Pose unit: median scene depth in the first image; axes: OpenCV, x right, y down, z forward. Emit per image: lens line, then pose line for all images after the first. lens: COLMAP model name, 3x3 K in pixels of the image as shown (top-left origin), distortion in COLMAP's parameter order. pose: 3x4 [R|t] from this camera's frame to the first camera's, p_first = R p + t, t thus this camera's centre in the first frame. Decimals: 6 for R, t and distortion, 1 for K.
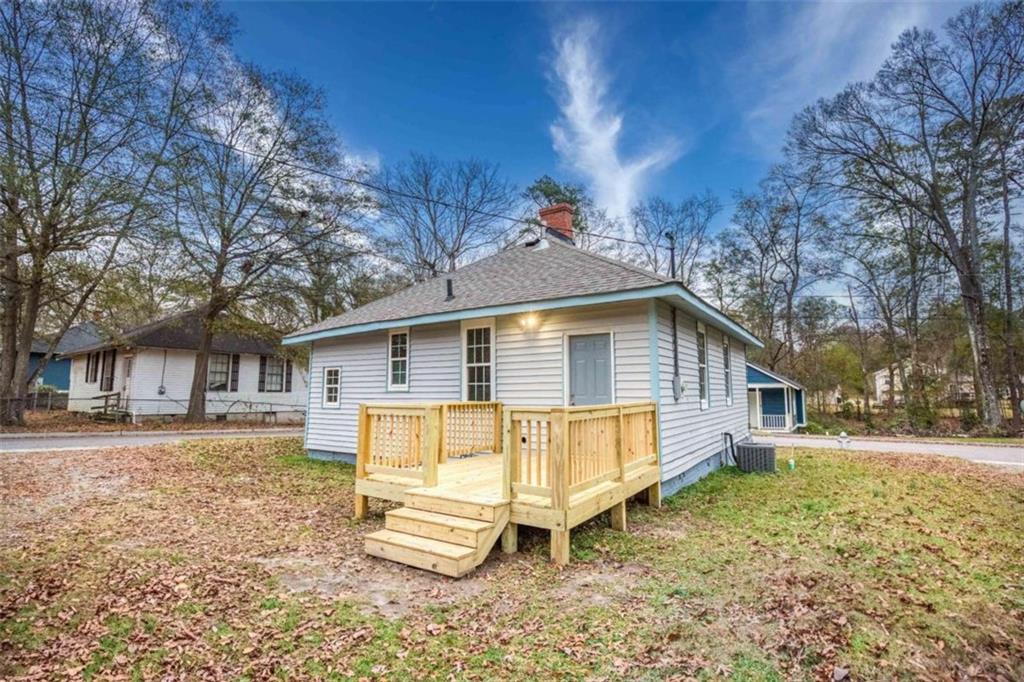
lens RADIAL K [[465.9, 0, 516.6], [0, 465.9, 336.2], [0, 0, 1]] dist [-0.027969, 0.002856]
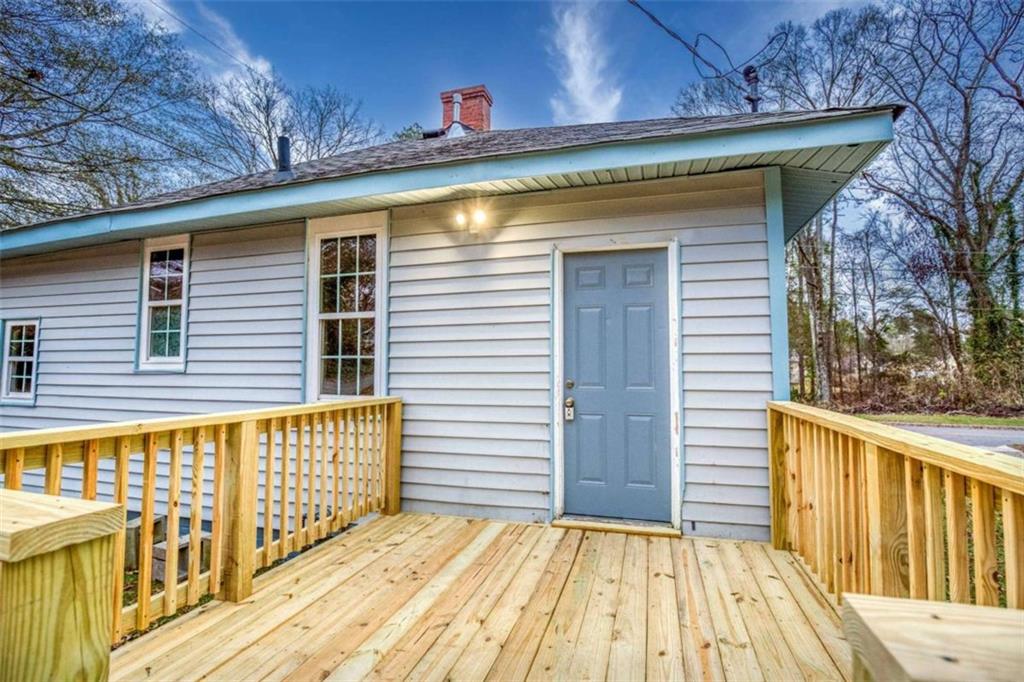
lens RADIAL K [[465.9, 0, 513.5], [0, 465.9, 340.6], [0, 0, 1]] dist [-0.027969, 0.002856]
pose [[0.956442, 0.021371, 0.291140, -0.051817], [-0.039348, 0.997653, 0.056033, 0.048500], [-0.289259, -0.065048, 0.955038, 0.464956]]
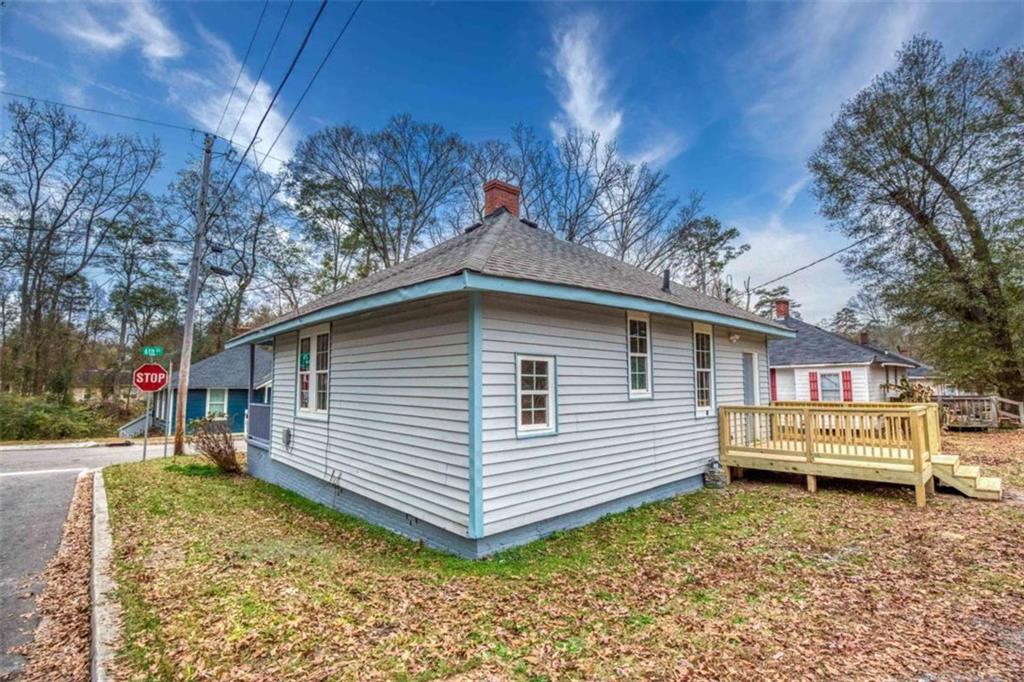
lens RADIAL K [[465.9, 0, 509.2], [0, 465.9, 341.4], [0, 0, 1]] dist [-0.027969, 0.002856]
pose [[0.249089, 0.082476, 0.964962, -1.039278], [-0.126149, 0.990642, -0.052107, 0.094685], [-0.960230, -0.108750, 0.257162, 1.036437]]
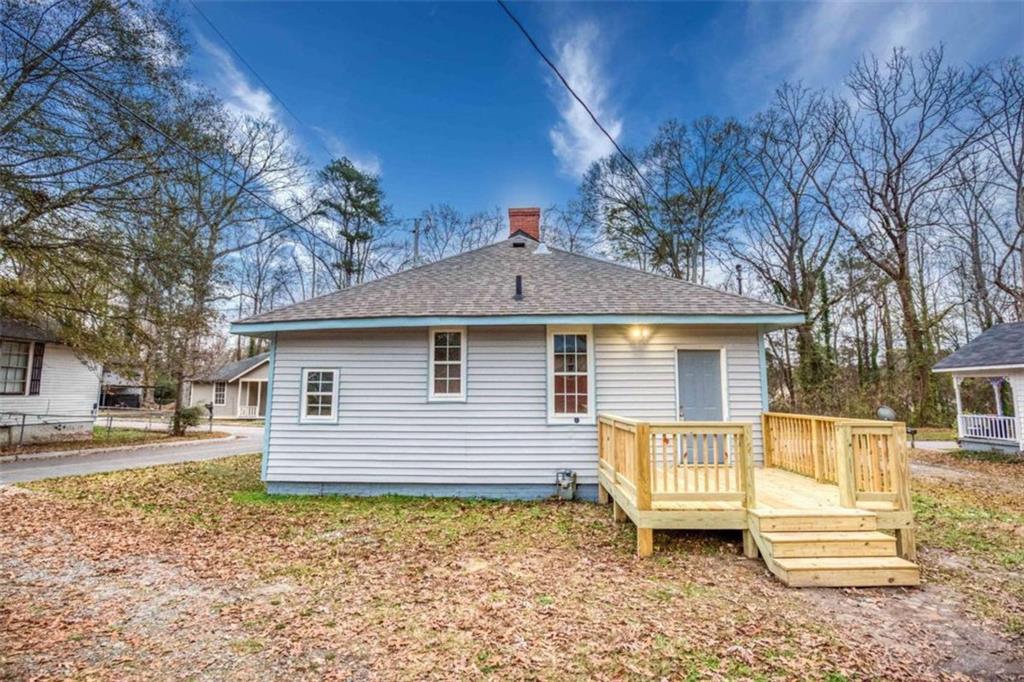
lens RADIAL K [[465.9, 0, 518.1], [0, 465.9, 339.6], [0, 0, 1]] dist [-0.027969, 0.002856]
pose [[0.855415, 0.066123, 0.513705, -0.589612], [-0.067126, 0.997606, -0.016632, 0.014126], [-0.513575, -0.020256, 0.857806, 0.231807]]
